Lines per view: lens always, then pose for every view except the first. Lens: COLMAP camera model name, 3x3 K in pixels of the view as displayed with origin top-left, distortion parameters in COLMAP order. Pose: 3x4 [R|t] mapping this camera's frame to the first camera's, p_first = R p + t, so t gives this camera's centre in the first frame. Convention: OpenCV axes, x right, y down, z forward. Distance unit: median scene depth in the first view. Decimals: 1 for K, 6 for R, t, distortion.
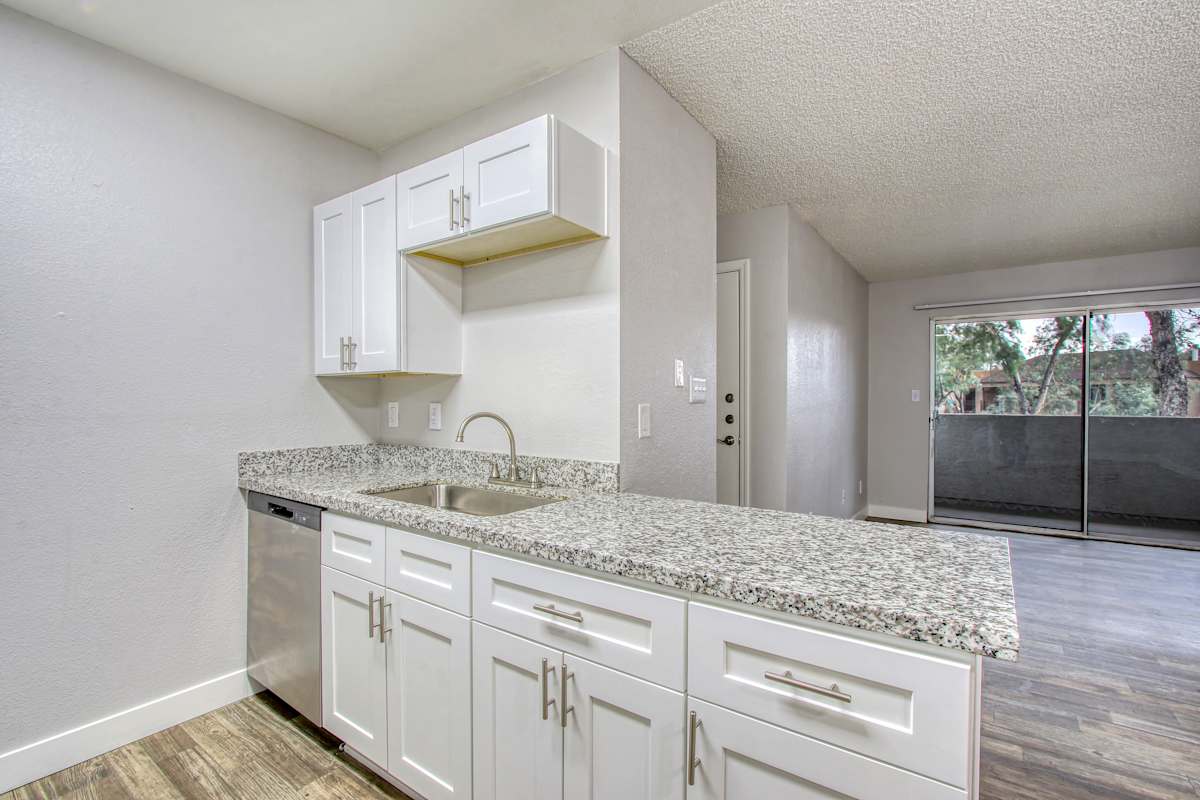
lens RADIAL K [[561.6, 0, 598.0], [0, 561.6, 414.0], [0, 0, 1]] dist [-0.028423, 0.006713]
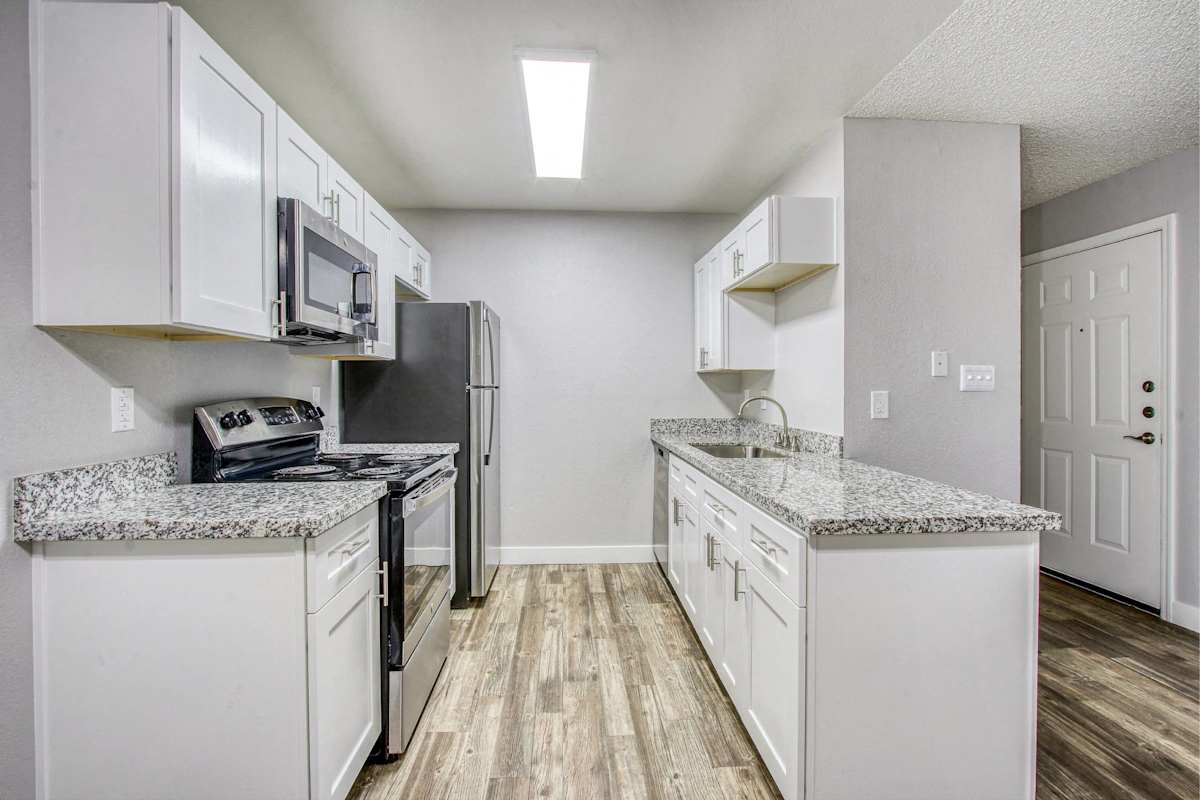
lens RADIAL K [[561.6, 0, 598.0], [0, 561.6, 414.0], [0, 0, 1]] dist [-0.028423, 0.006713]
pose [[0.635016, 0.035902, -0.771664, 0.627517], [-0.020345, 0.999350, 0.029753, 0.008141], [0.772231, -0.003194, 0.635334, -0.246952]]
